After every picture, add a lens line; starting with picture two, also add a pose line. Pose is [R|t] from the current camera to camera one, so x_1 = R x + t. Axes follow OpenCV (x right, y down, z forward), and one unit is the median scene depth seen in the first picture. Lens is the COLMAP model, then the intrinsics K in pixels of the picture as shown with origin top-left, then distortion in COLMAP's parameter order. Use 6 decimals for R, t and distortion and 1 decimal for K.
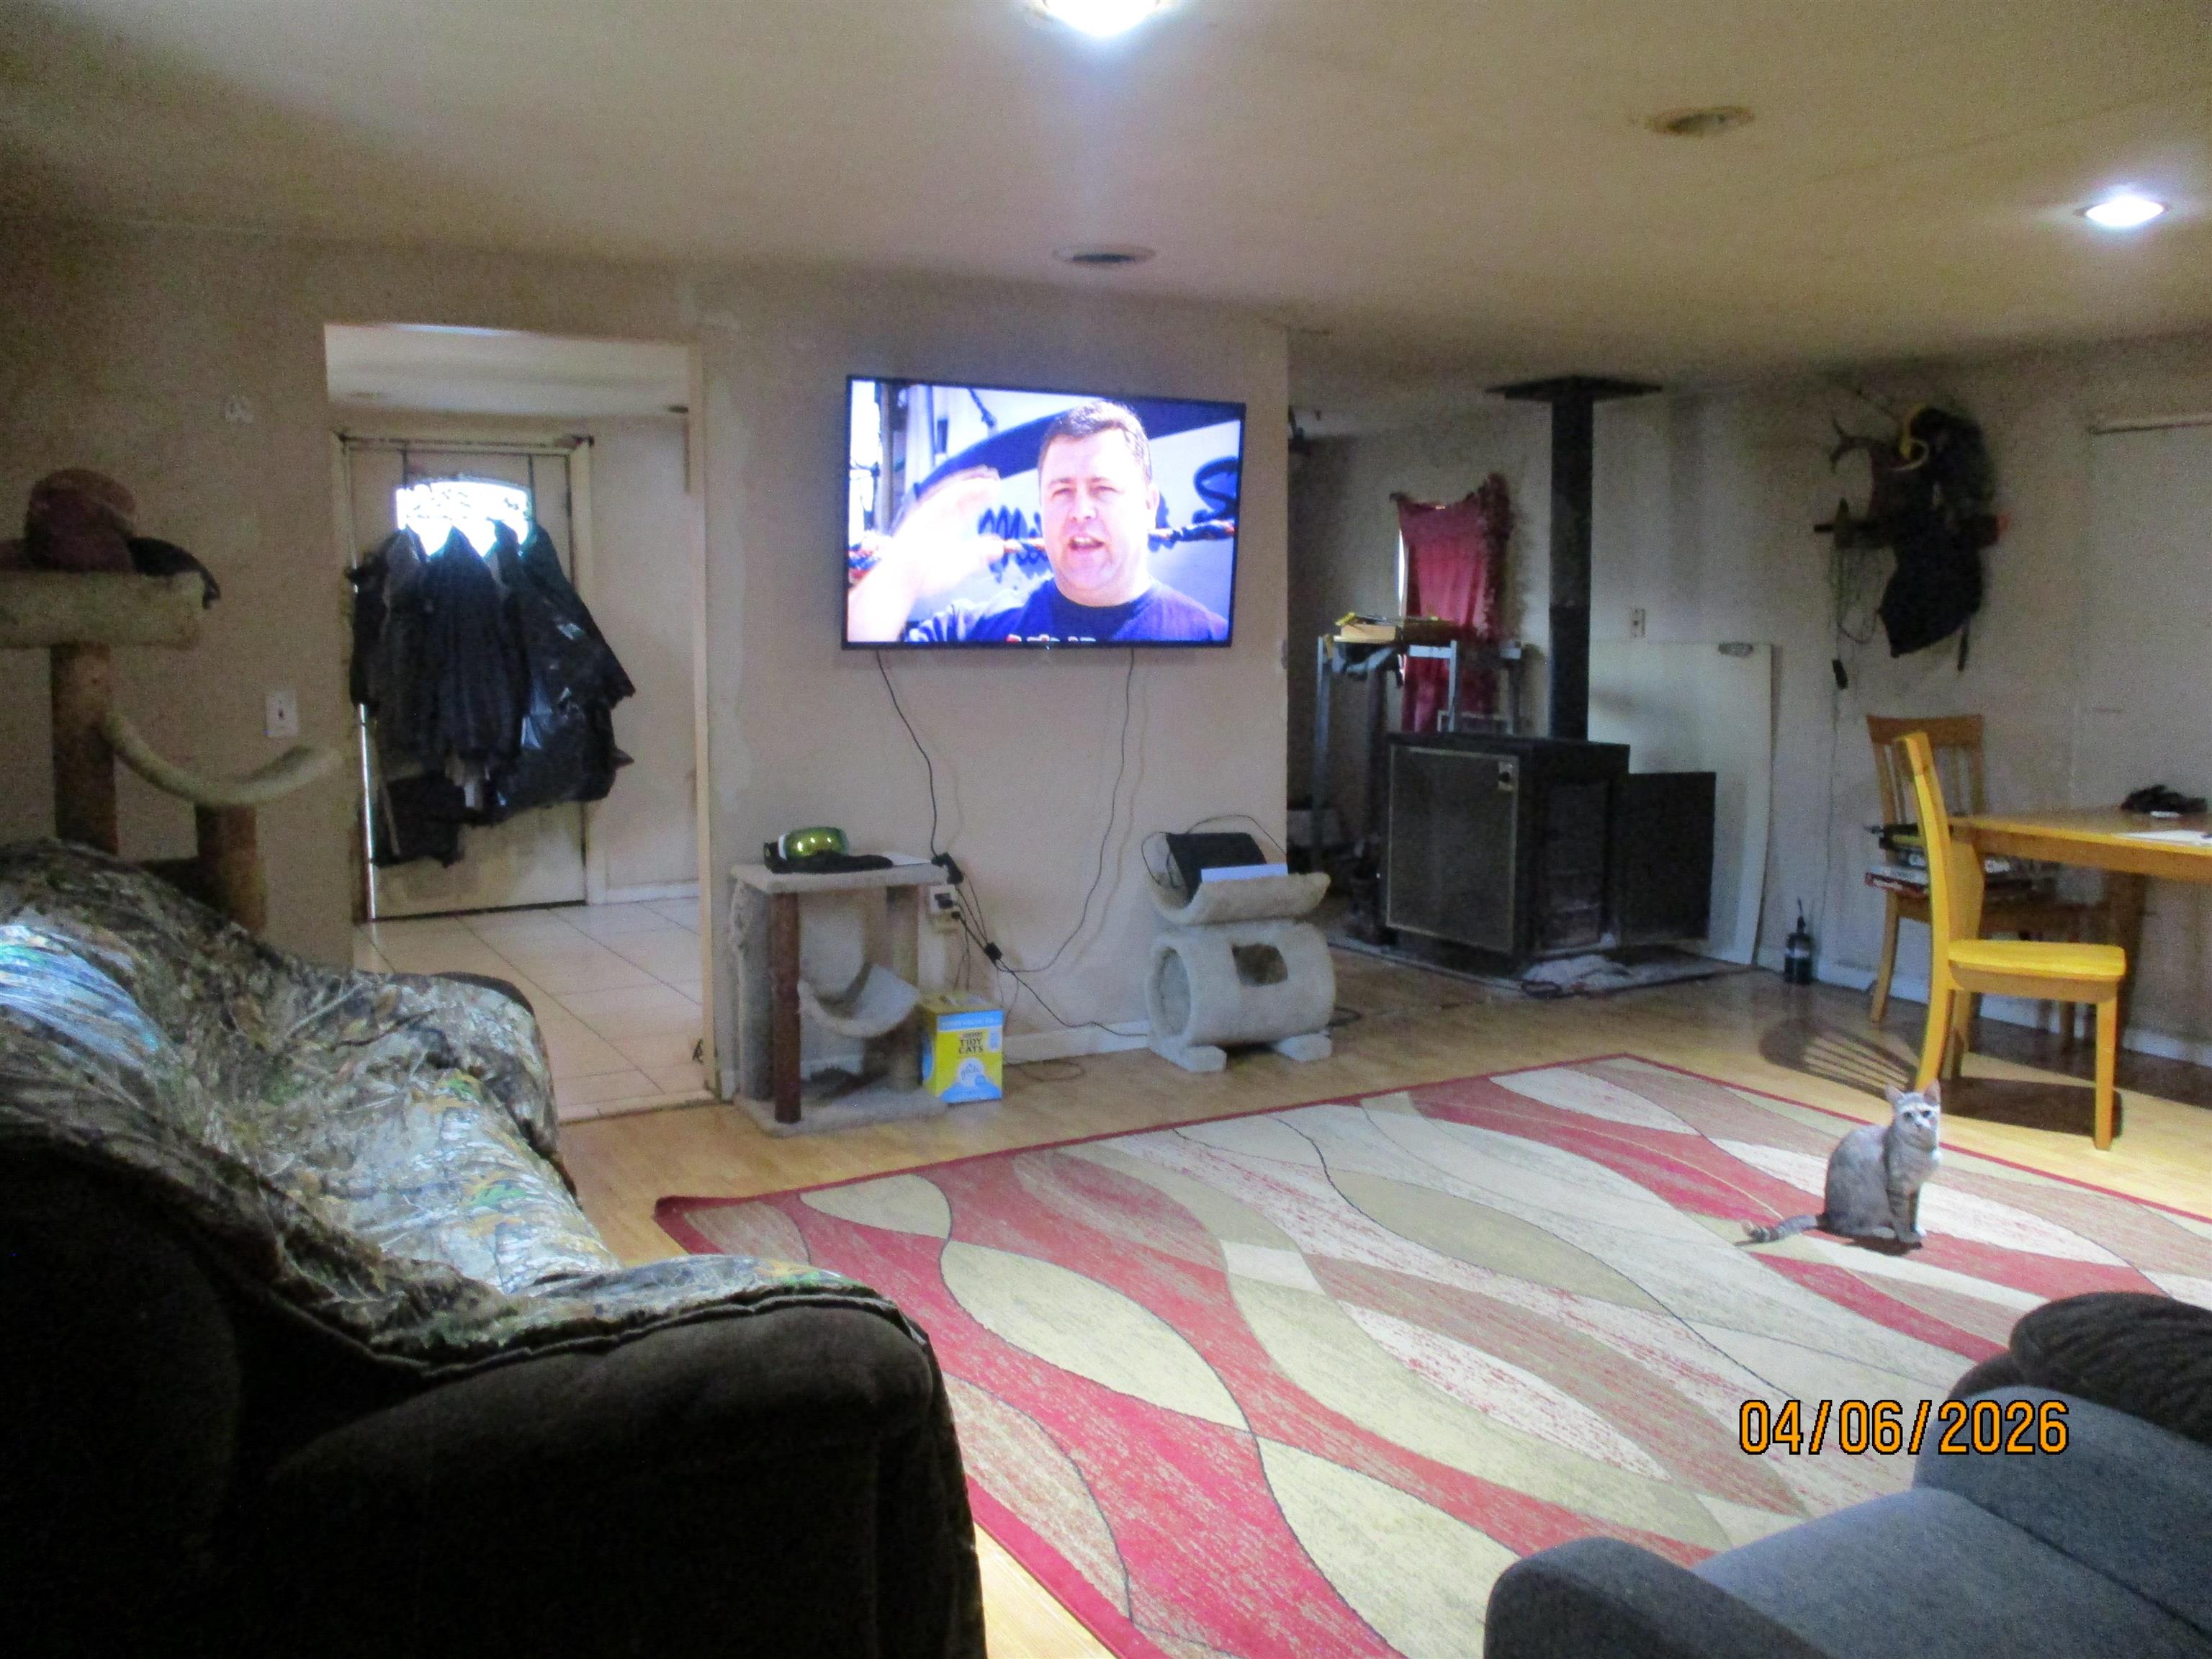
lens RADIAL K [[1810.9, 0, 1100.1], [0, 1810.9, 812.7], [0, 0, 1]] dist [-0.043089, -0.007058]
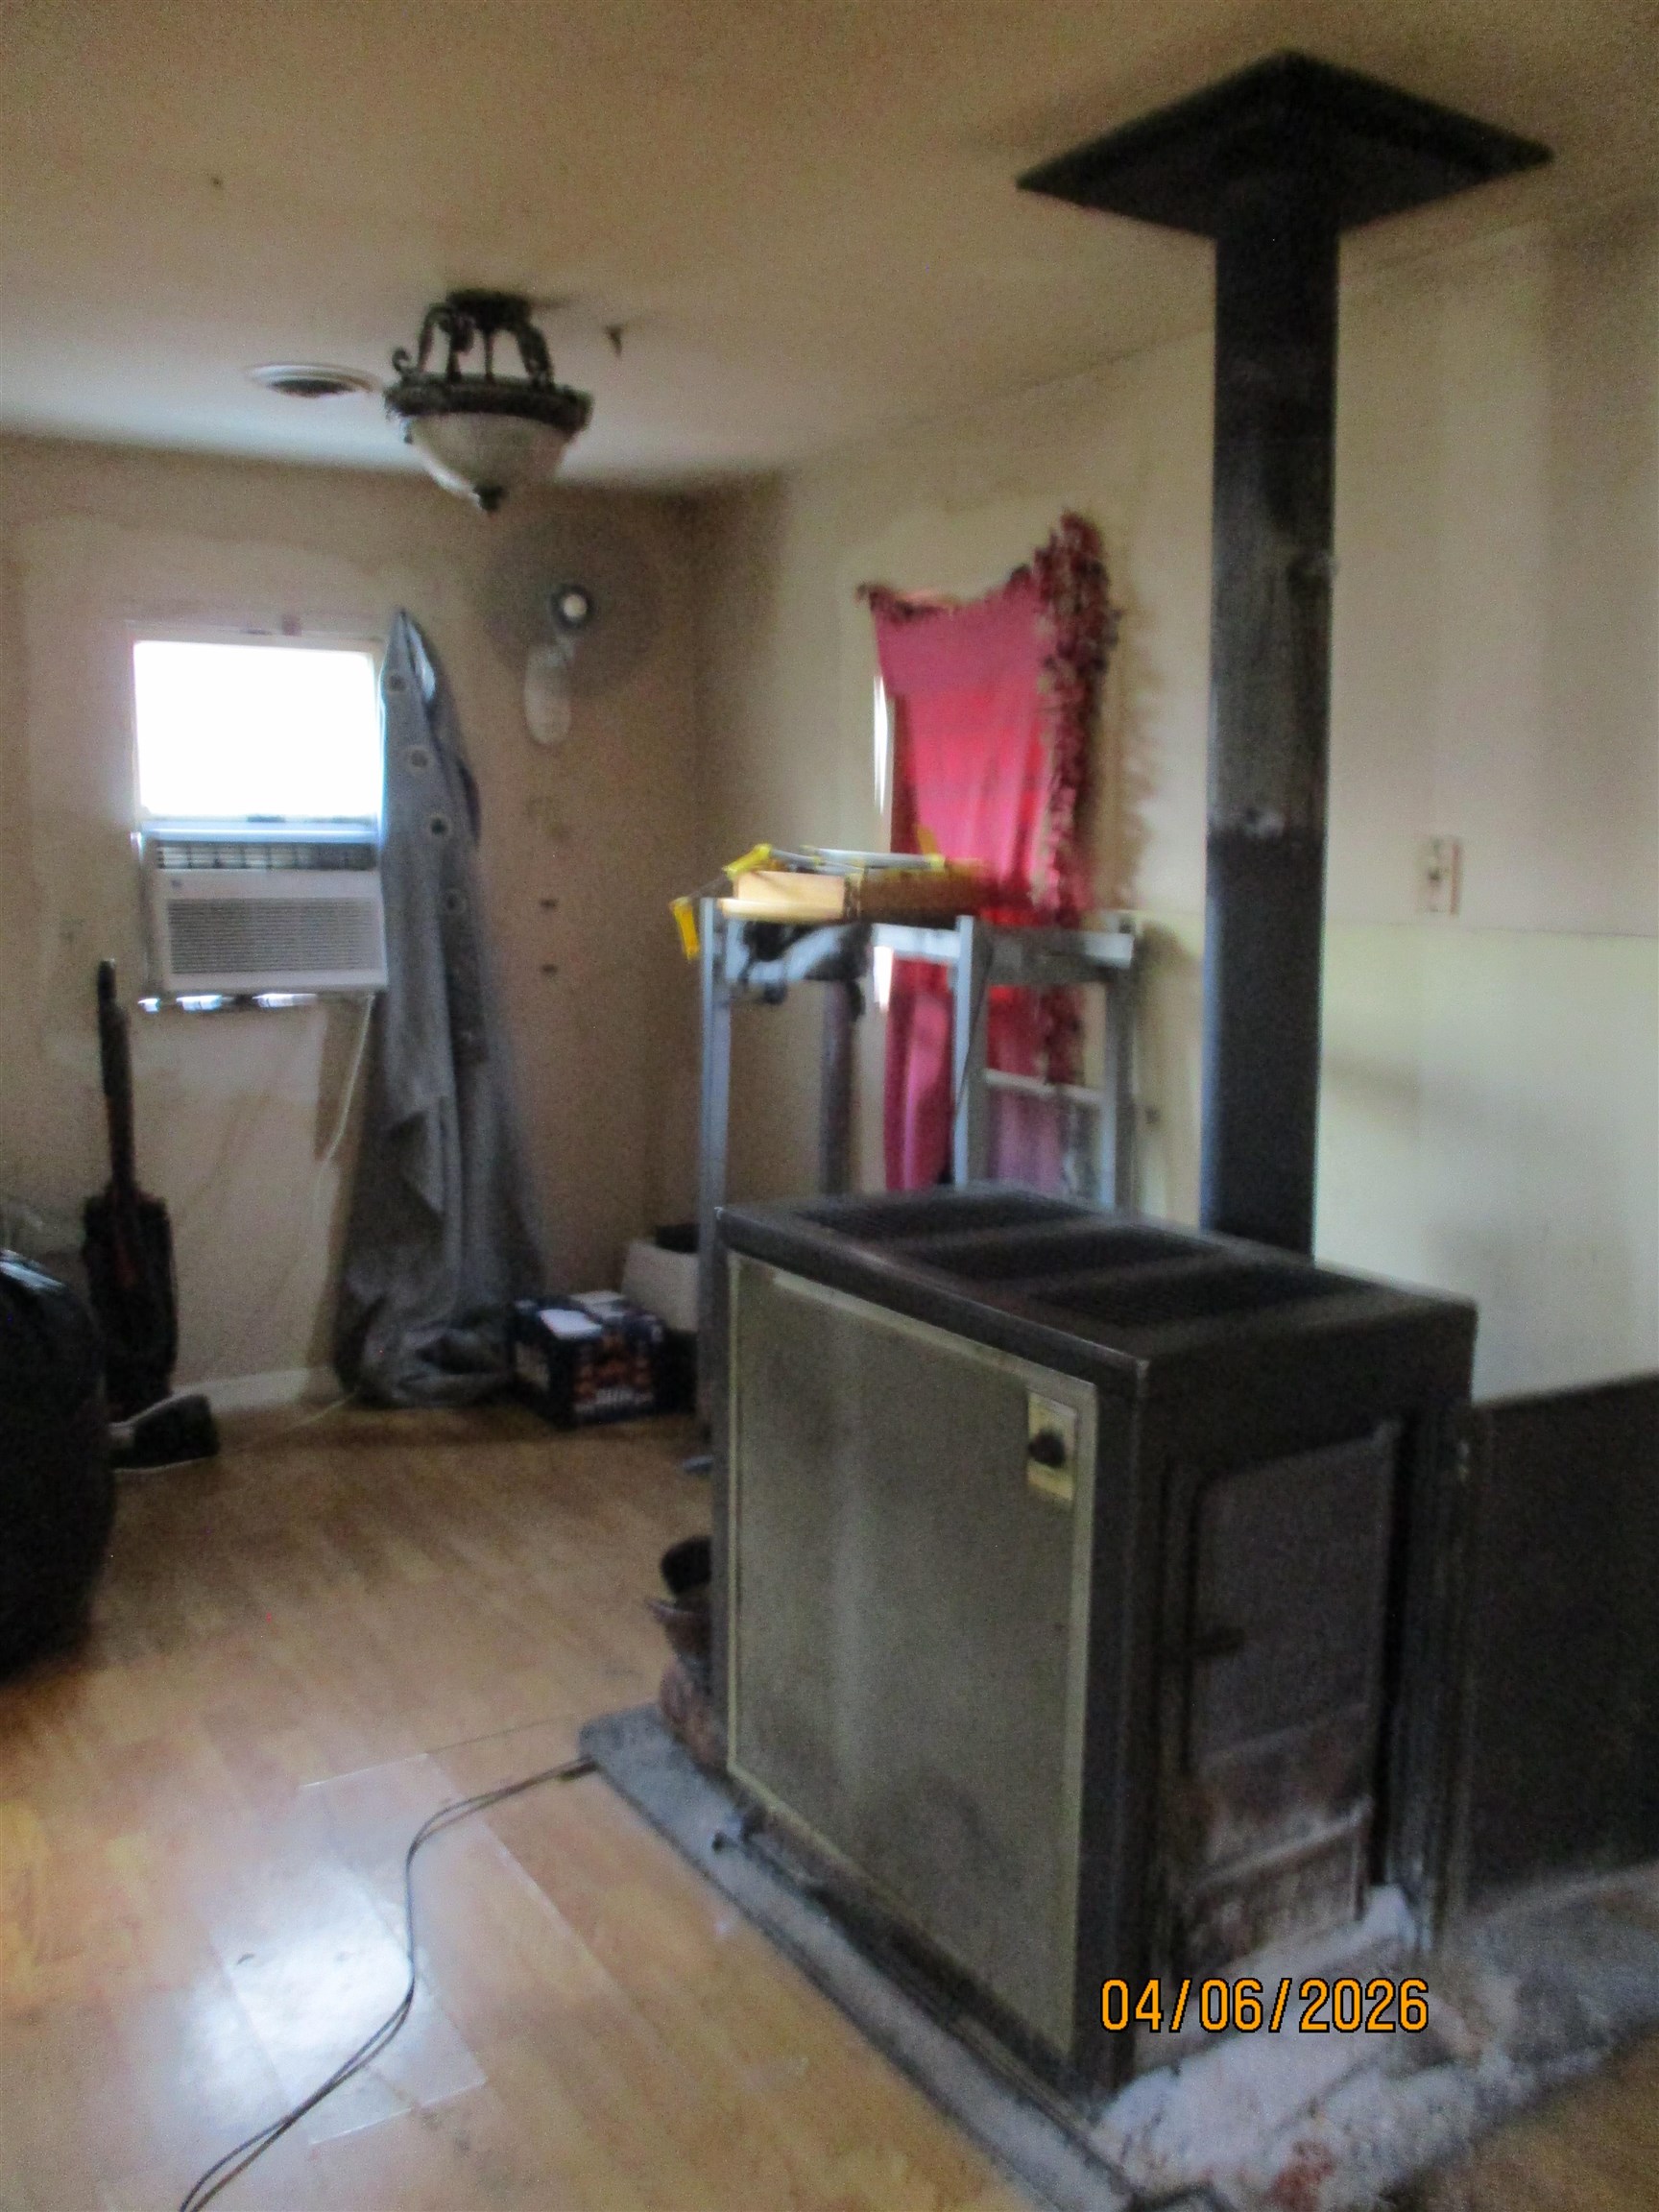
lens RADIAL K [[1810.9, 0, 829.5], [0, 1810.9, 1123.6], [0, 0, 1]] dist [-0.043089, -0.007058]
pose [[0.998901, -0.005225, 0.046585, 0.142550], [0.003258, 0.999104, 0.042200, -0.064888], [-0.046763, -0.042001, 0.998023, 0.582841]]
